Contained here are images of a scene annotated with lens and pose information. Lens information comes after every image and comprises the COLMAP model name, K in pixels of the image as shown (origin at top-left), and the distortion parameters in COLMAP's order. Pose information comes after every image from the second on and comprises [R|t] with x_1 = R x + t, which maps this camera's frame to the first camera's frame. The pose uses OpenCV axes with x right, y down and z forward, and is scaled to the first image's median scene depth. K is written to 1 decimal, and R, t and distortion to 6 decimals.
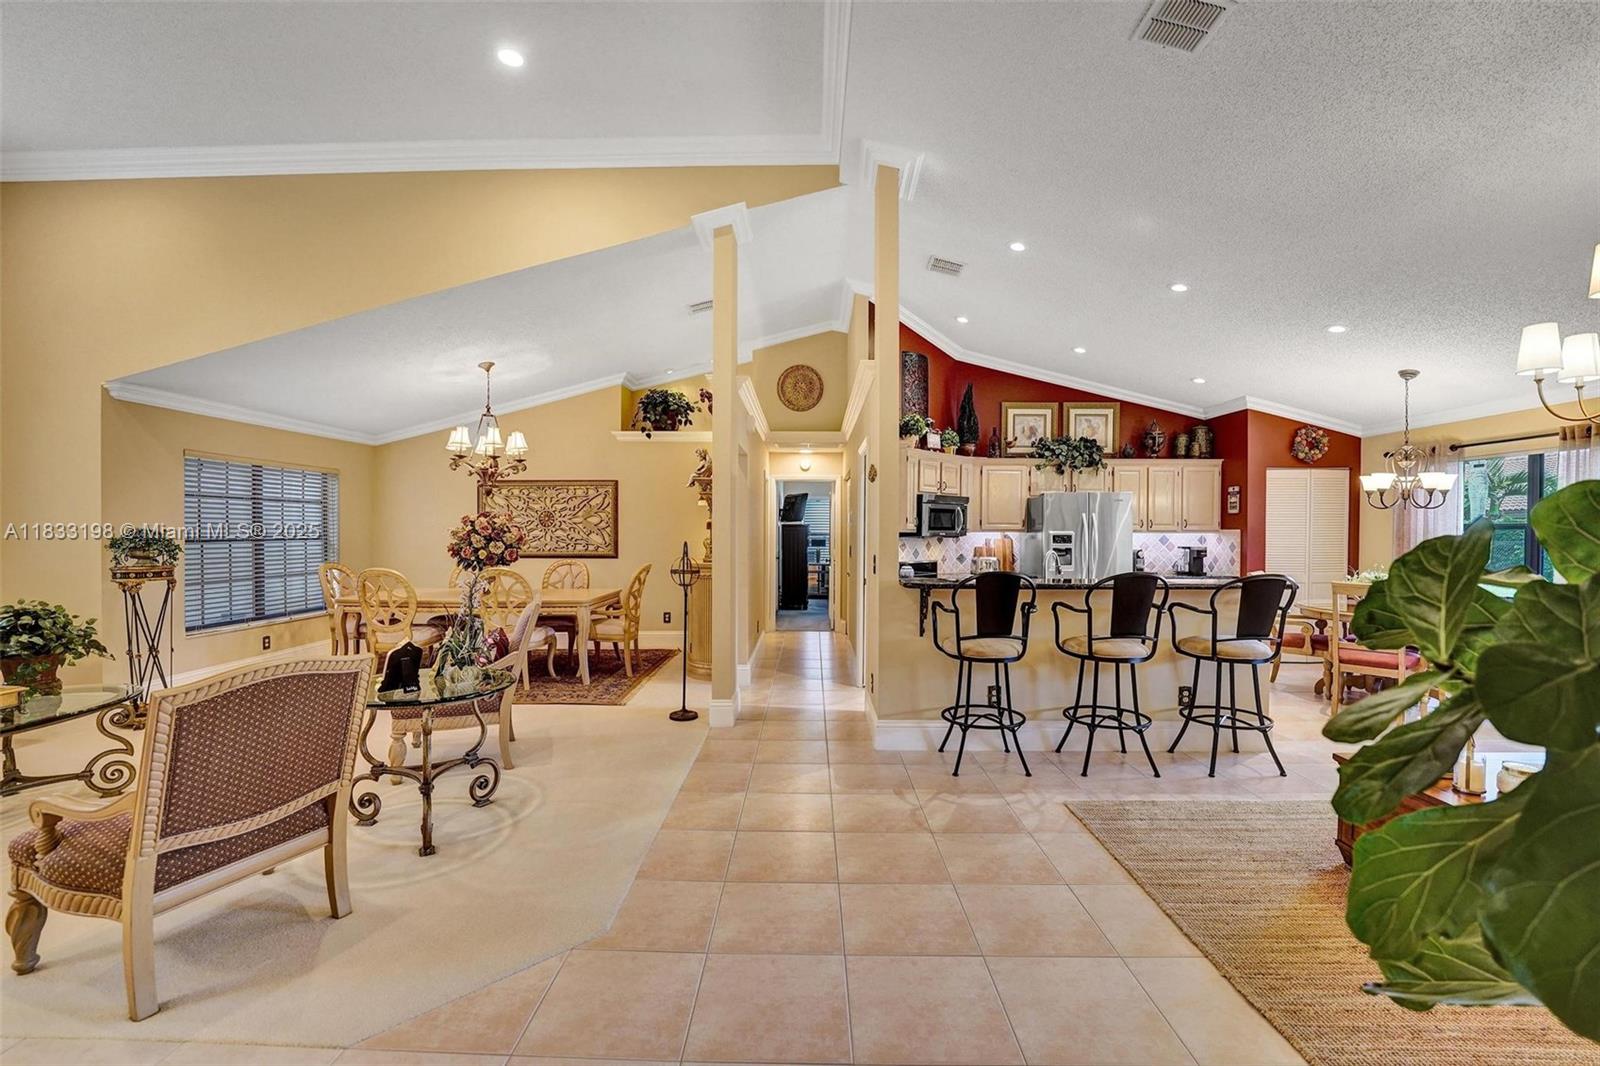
lens RADIAL K [[657.3, 0, 810.8], [0, 657.3, 535.9], [0, 0, 1]] dist [-0.035602, 0.004292]
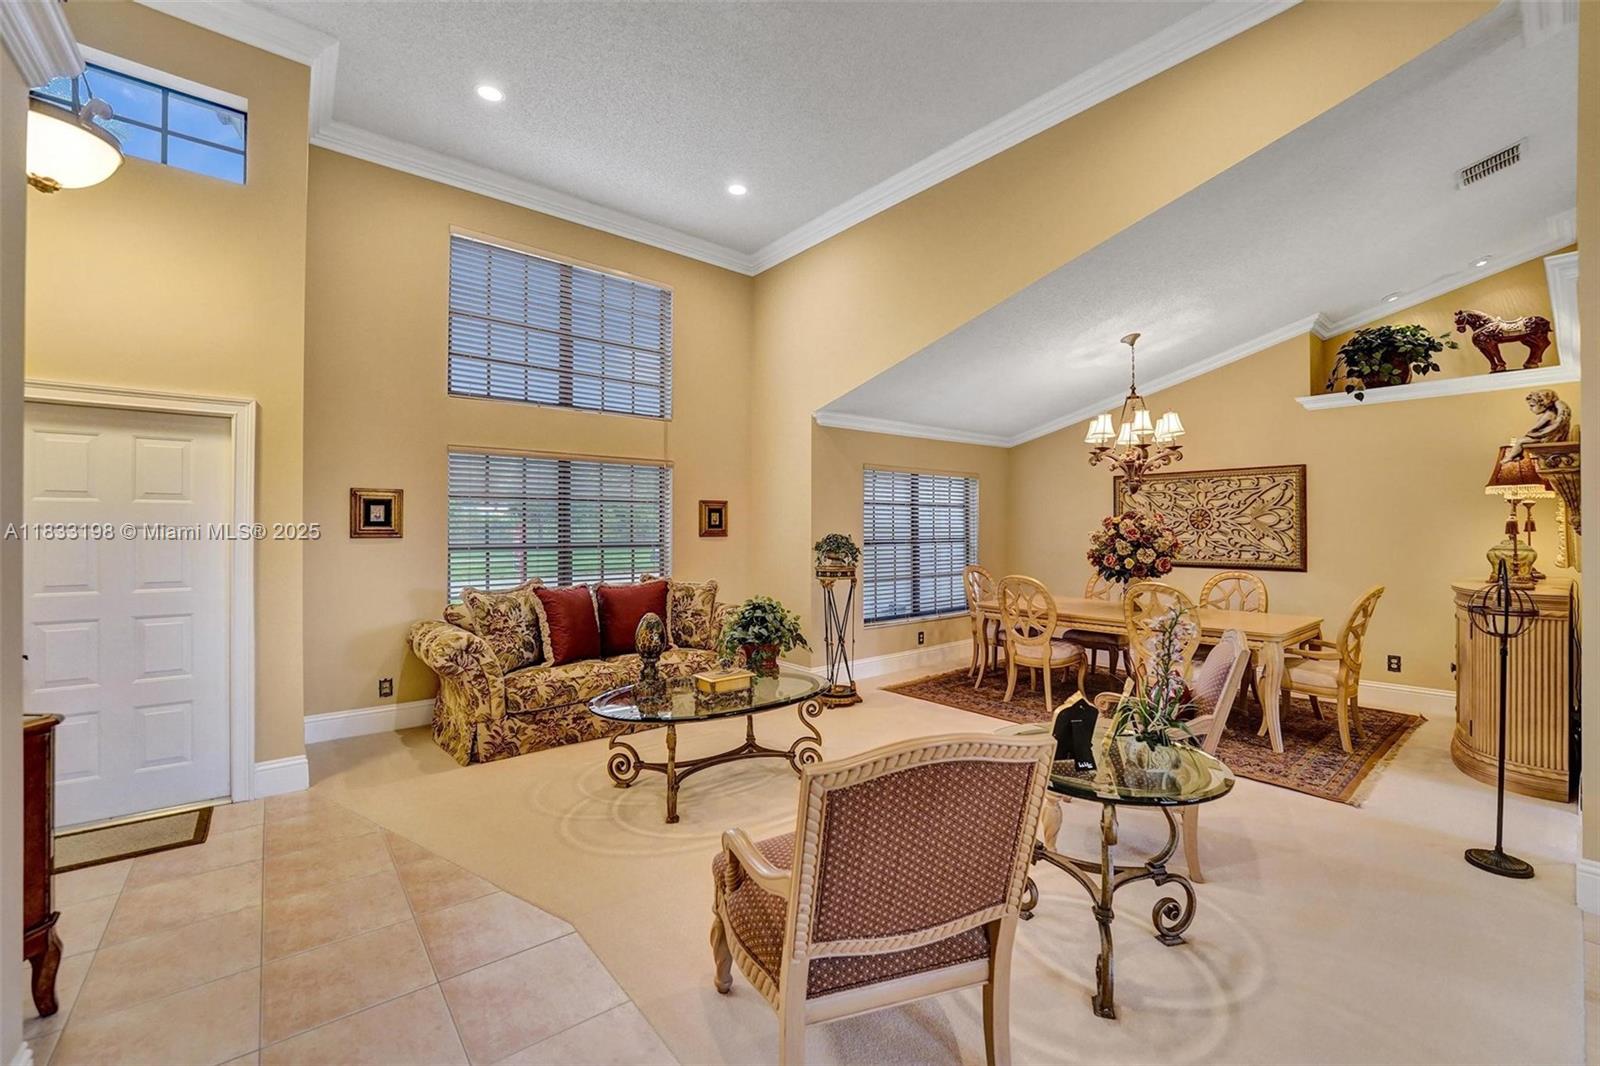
lens RADIAL K [[648.9, 0, 796.1], [0, 648.9, 520.1], [0, 0, 1]] dist [-0.033008, -0.000176]
pose [[0.627724, -0.013416, -0.778320, -0.134142], [-0.002048, 0.999820, -0.018885, -0.011384], [0.778433, 0.013449, 0.627584, 0.154728]]
